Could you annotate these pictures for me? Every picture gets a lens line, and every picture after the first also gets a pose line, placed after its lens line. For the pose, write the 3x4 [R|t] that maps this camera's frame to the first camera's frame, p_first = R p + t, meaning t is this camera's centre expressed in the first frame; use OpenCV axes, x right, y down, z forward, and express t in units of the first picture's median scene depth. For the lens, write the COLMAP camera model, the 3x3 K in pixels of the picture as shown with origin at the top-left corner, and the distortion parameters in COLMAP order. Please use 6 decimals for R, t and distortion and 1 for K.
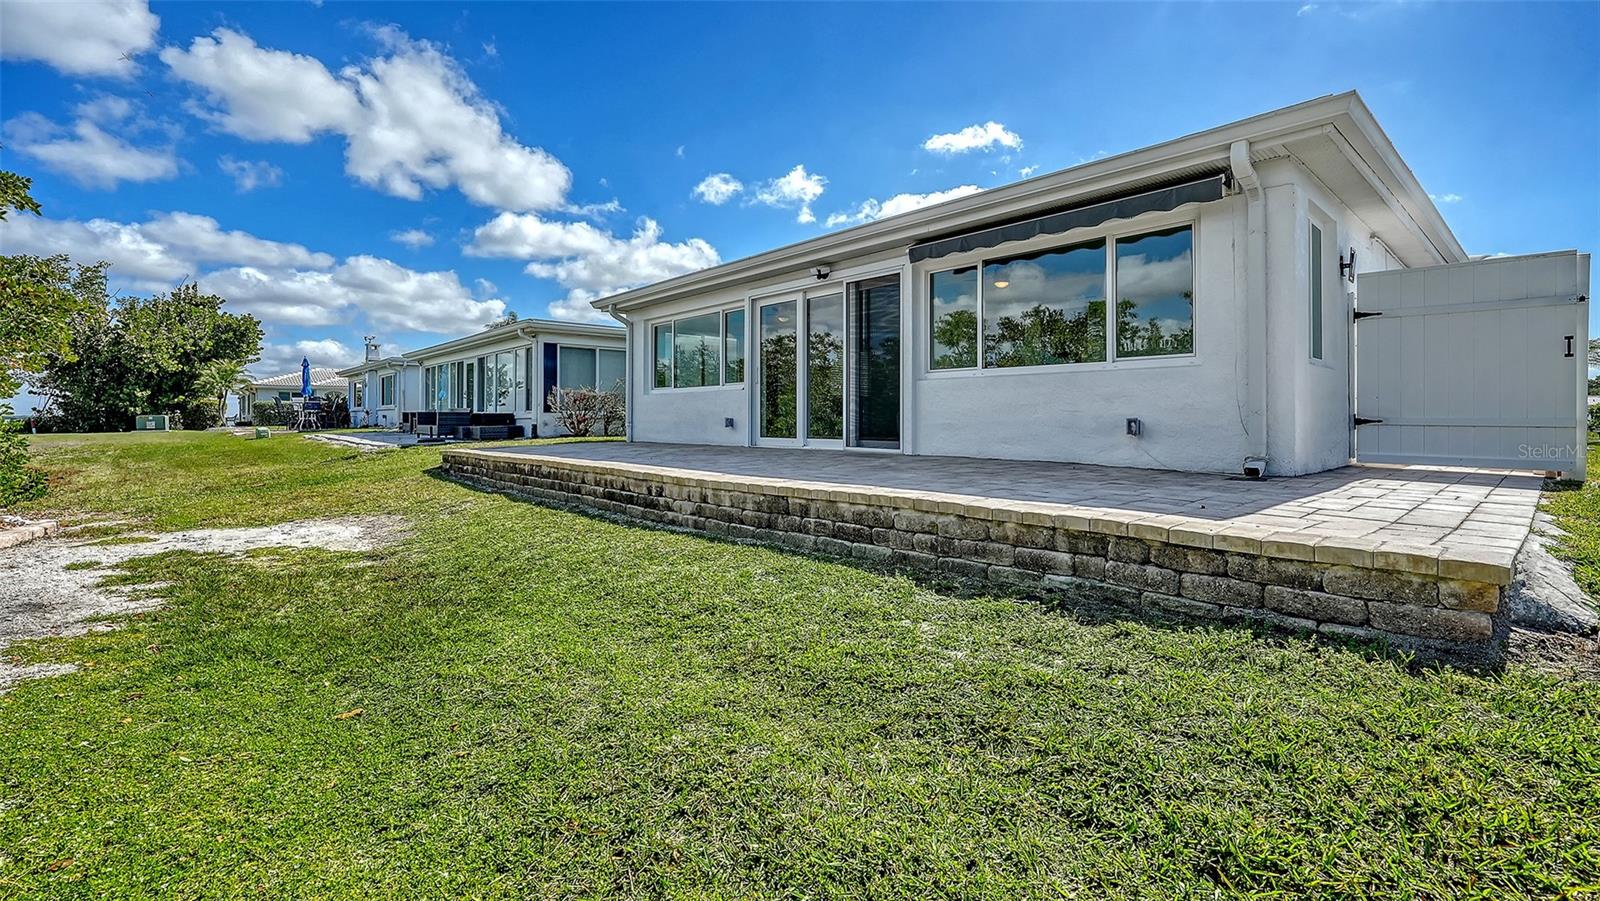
lens RADIAL K [[698.7, 0, 794.5], [0, 698.7, 437.0], [0, 0, 1]] dist [-0.003541, 0.000192]
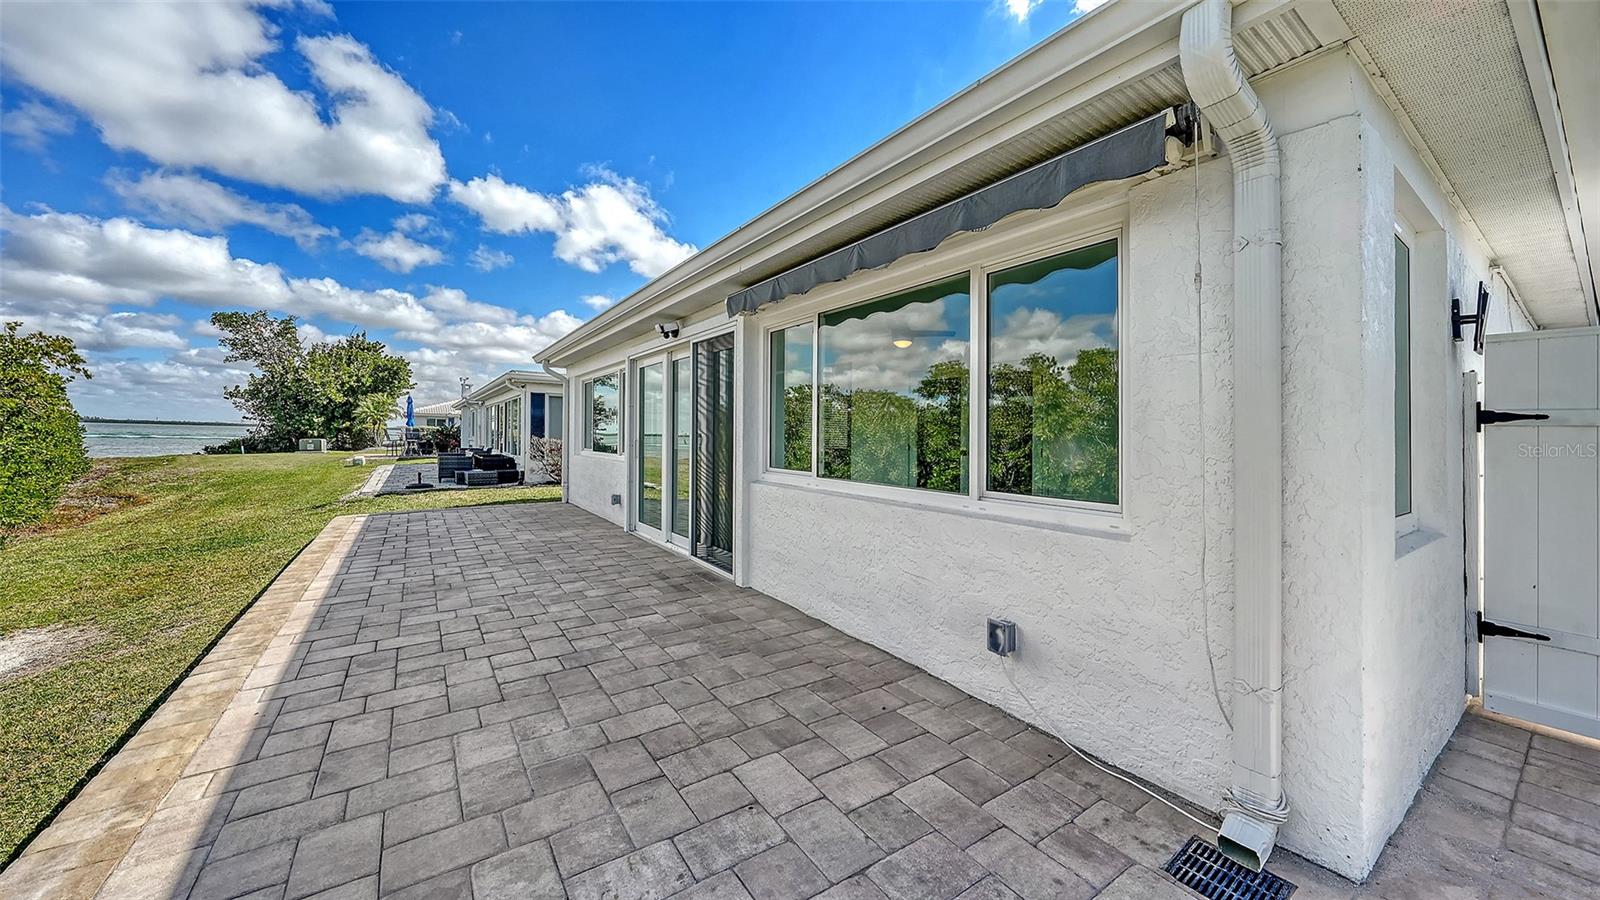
lens RADIAL K [[566.6, 0, 807.1], [0, 566.6, 440.4], [0, 0, 1]] dist [-0.001297, -0.000240]
pose [[0.992701, 0.016027, -0.119528, 0.302797], [-0.018195, 0.999689, -0.017064, -0.115525], [0.119217, 0.019114, 0.992684, 0.438989]]
